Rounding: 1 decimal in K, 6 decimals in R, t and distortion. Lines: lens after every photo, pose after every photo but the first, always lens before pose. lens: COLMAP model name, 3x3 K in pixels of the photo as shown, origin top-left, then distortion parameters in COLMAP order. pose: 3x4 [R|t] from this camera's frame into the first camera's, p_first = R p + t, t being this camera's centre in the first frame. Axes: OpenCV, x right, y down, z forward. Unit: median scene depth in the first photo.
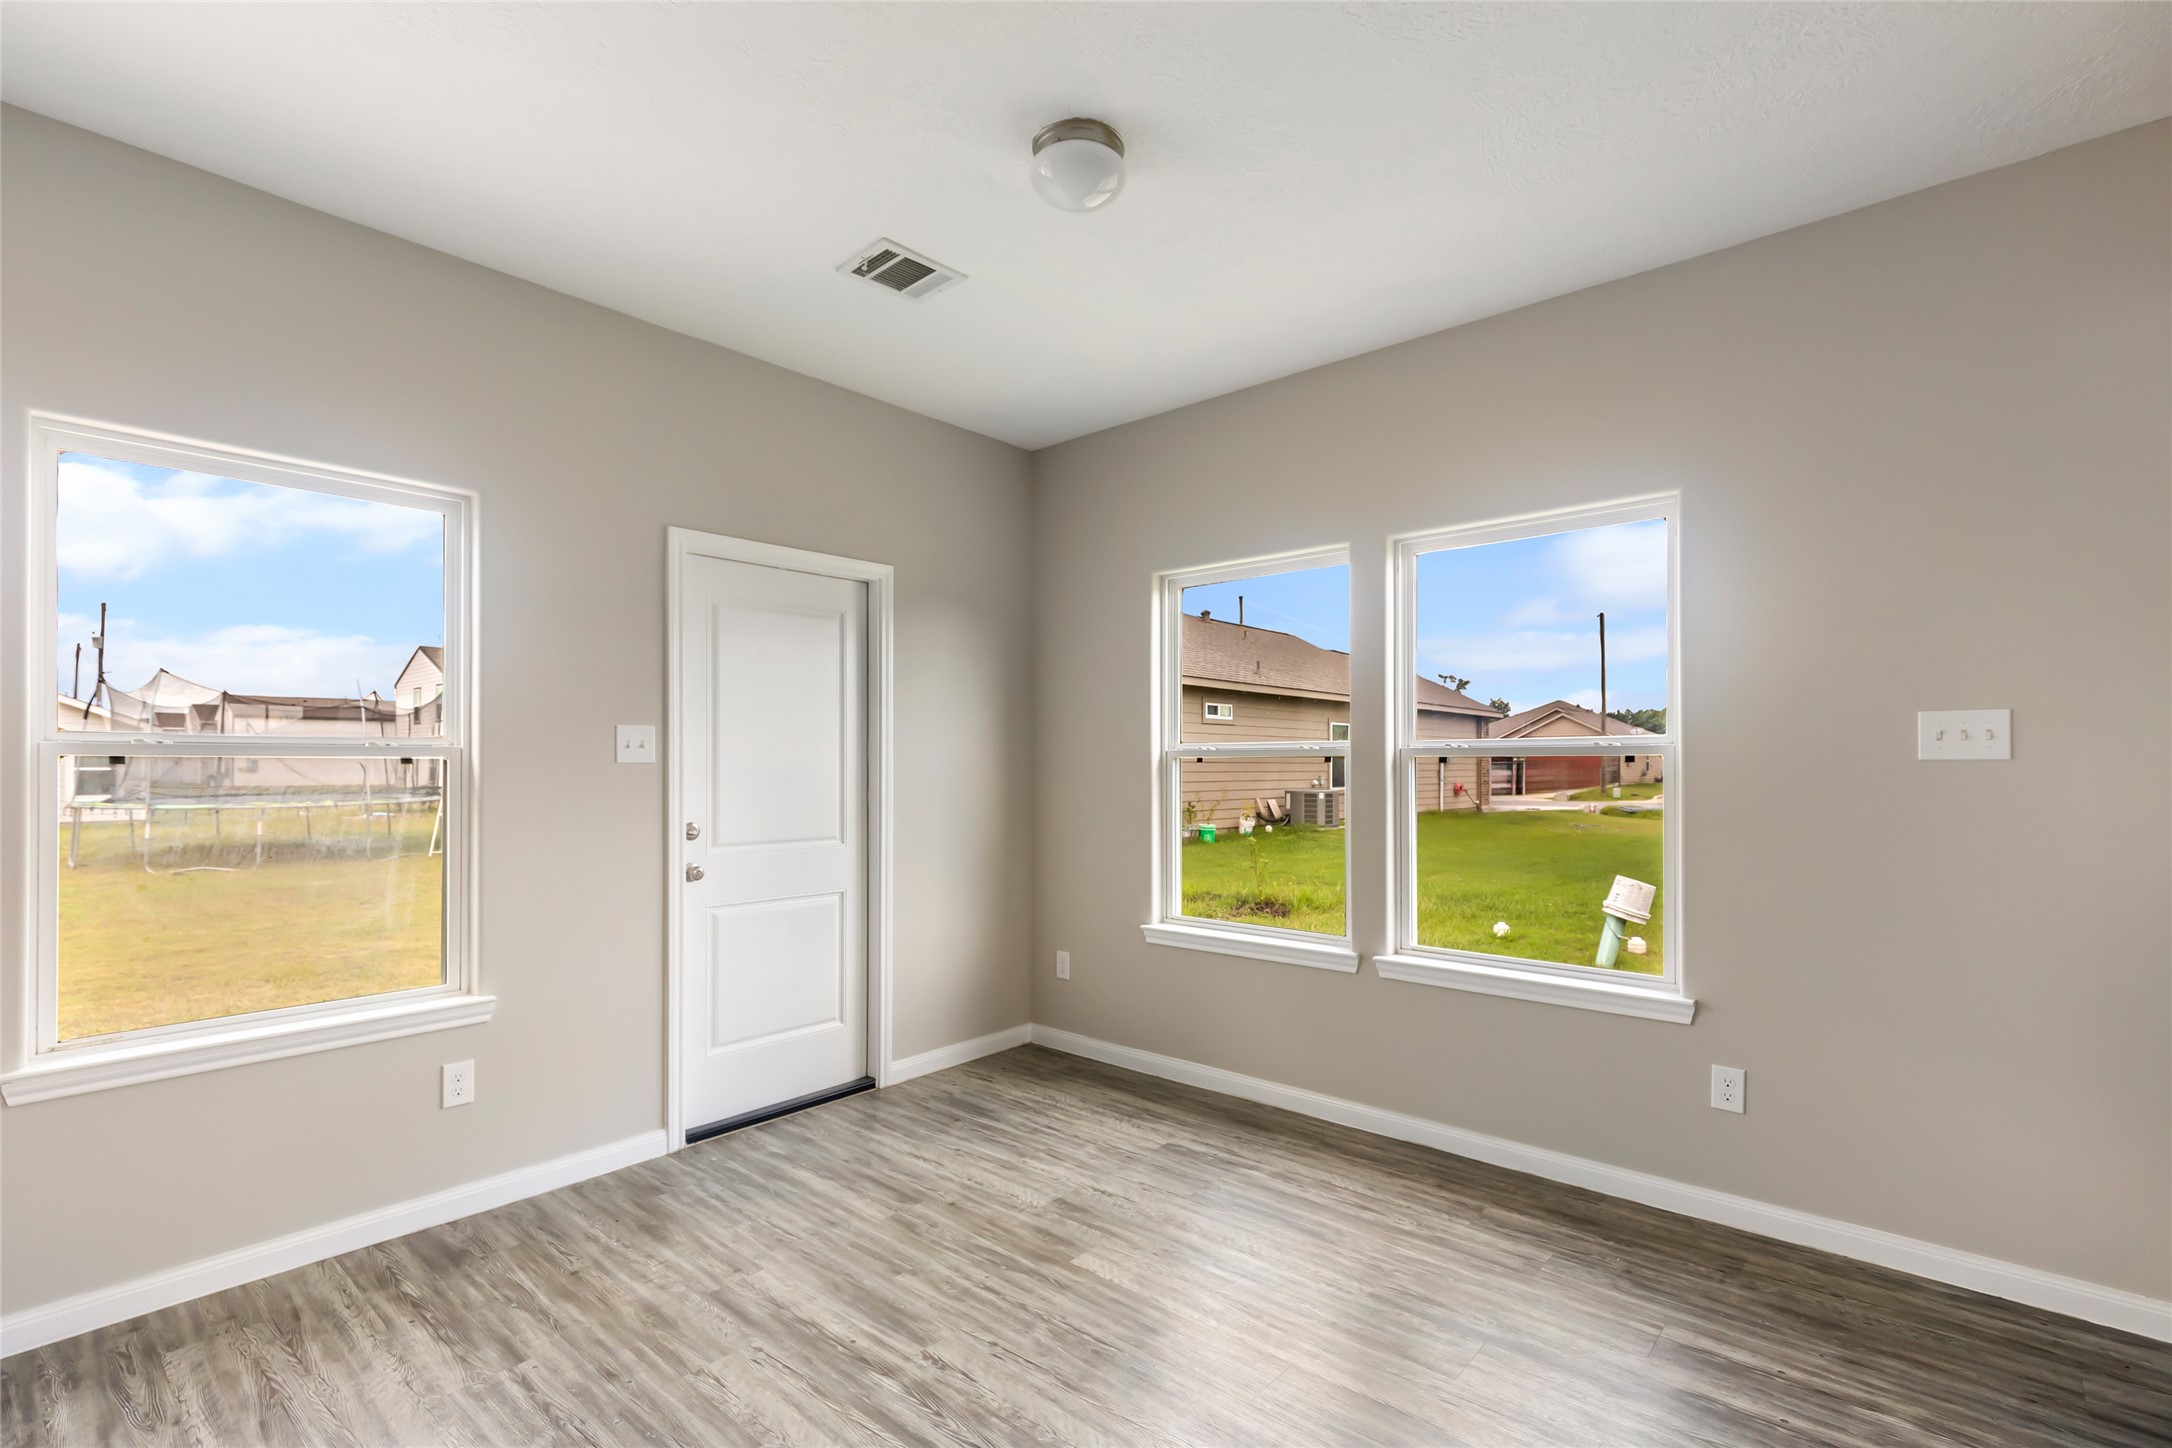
lens RADIAL K [[1011.6, 0, 1121.5], [0, 1011.6, 749.8], [0, 0, 1]] dist [0.001943, 0.001898]
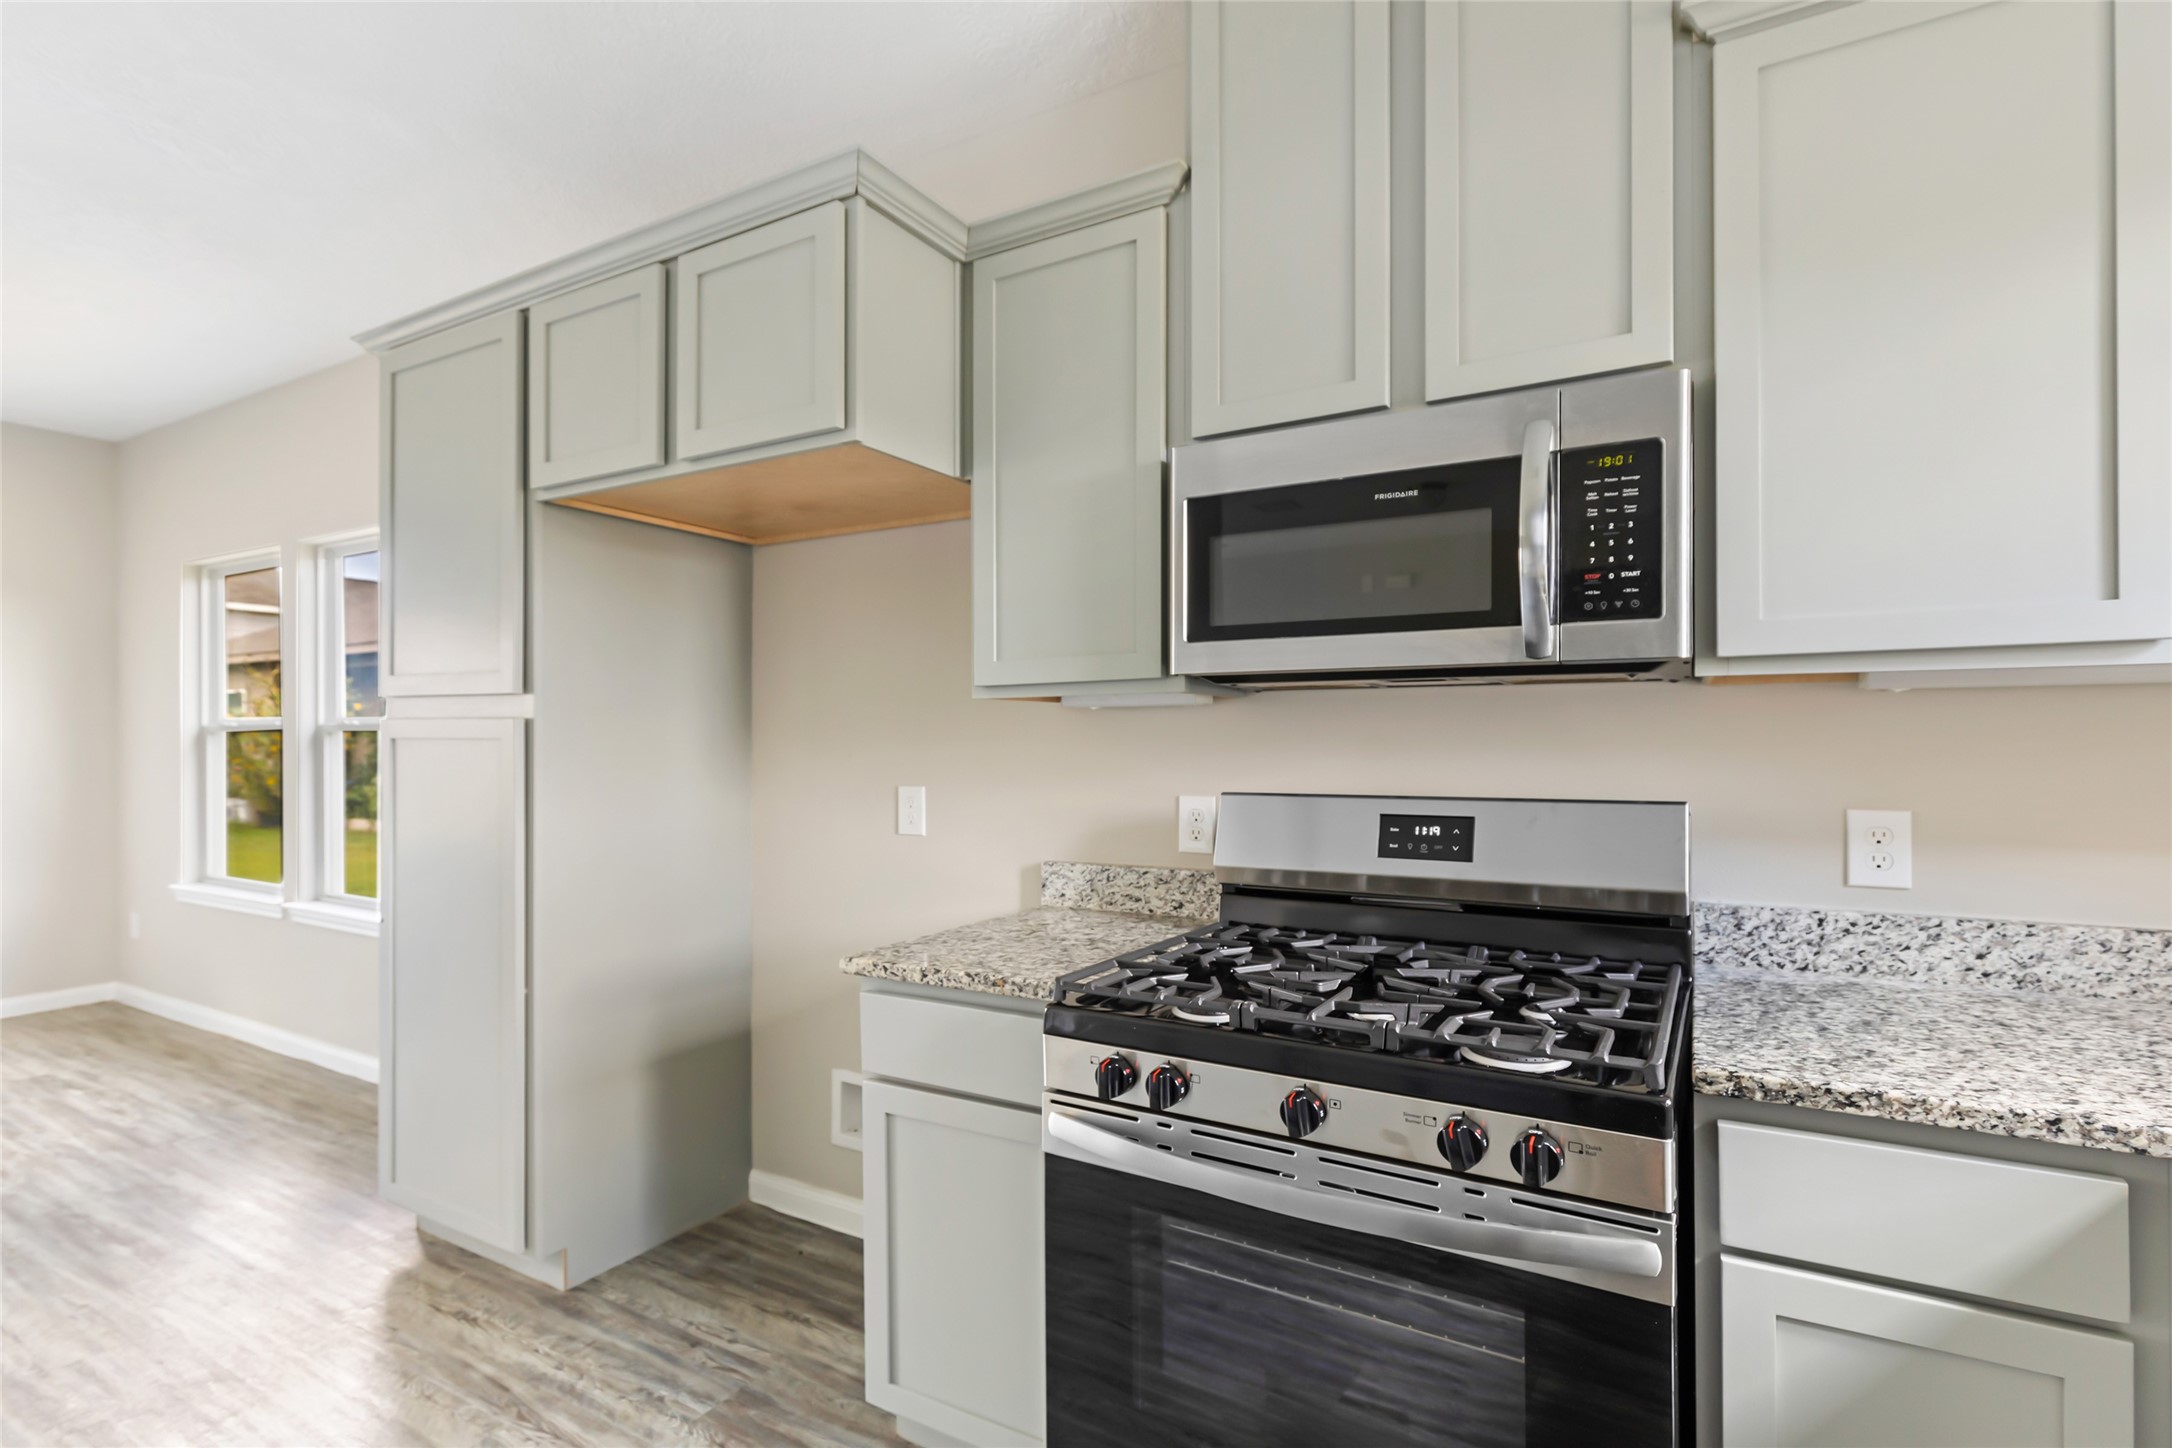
lens RADIAL K [[1011.6, 0, 1094.0], [0, 1011.6, 735.3], [0, 0, 1]] dist [0.001943, 0.001898]
pose [[0.981656, 0.005051, 0.190591, 0.770111], [-0.006120, 0.999969, 0.005019, -0.000205], [-0.190560, -0.006093, 0.981657, -0.258736]]
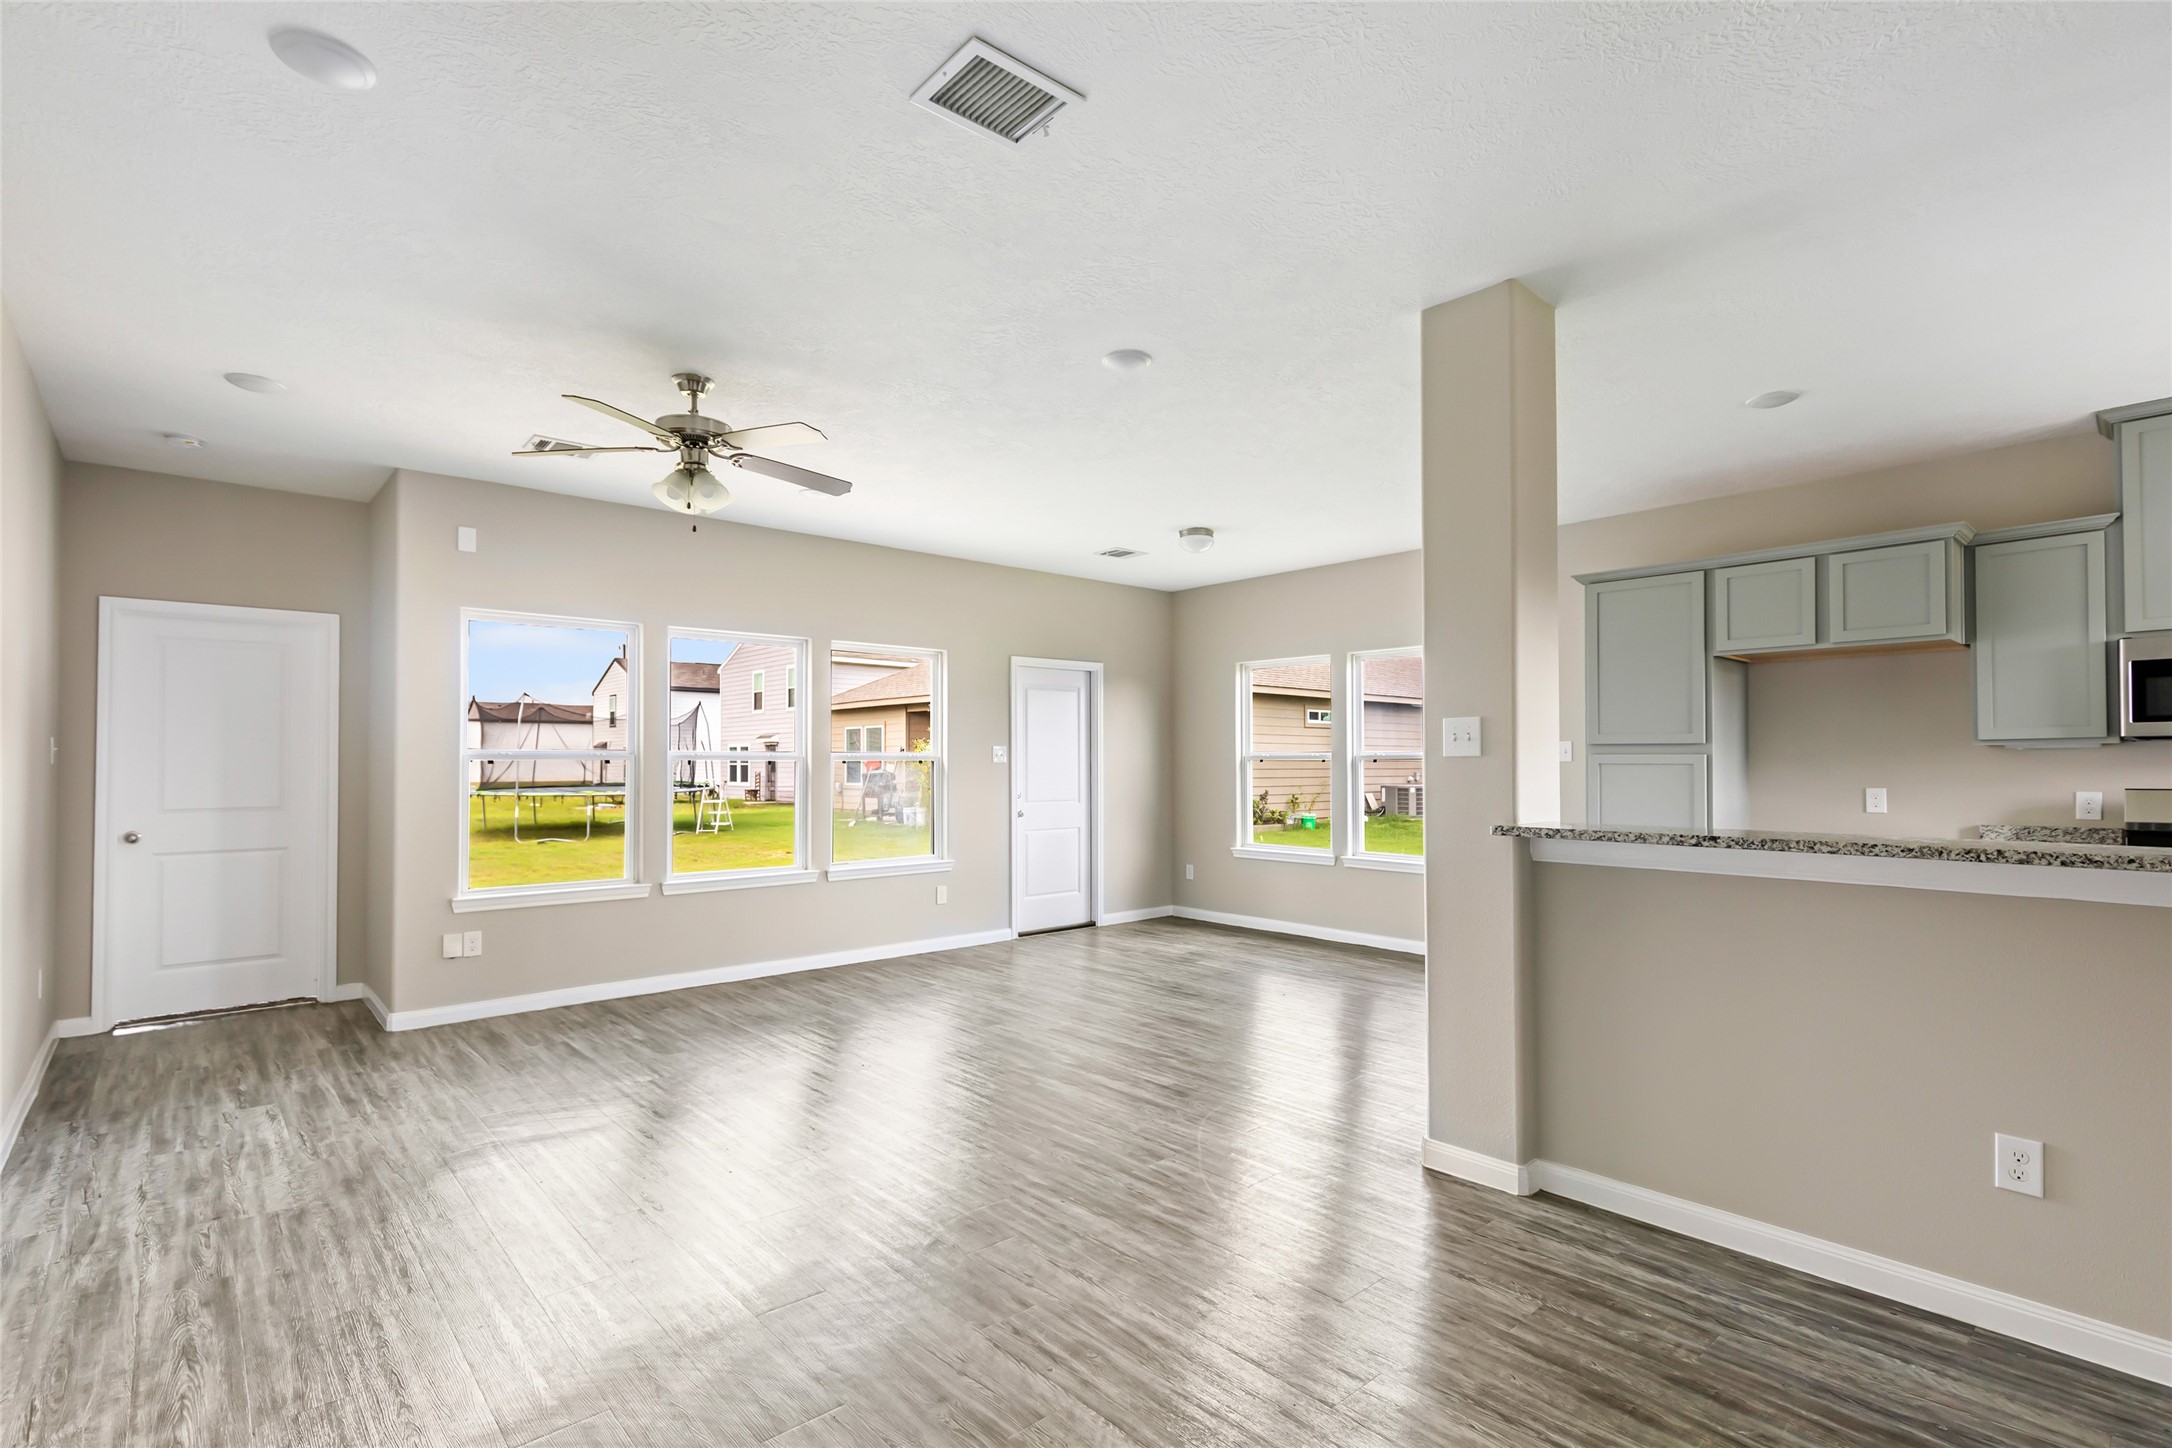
lens RADIAL K [[1011.6, 0, 1132.2], [0, 1011.6, 760.2], [0, 0, 1]] dist [0.001943, 0.001898]
pose [[0.994104, -0.000513, -0.108428, 0.042151], [0.001862, 0.999922, 0.012345, -0.015941], [0.108413, -0.012474, 0.994028, -0.928332]]
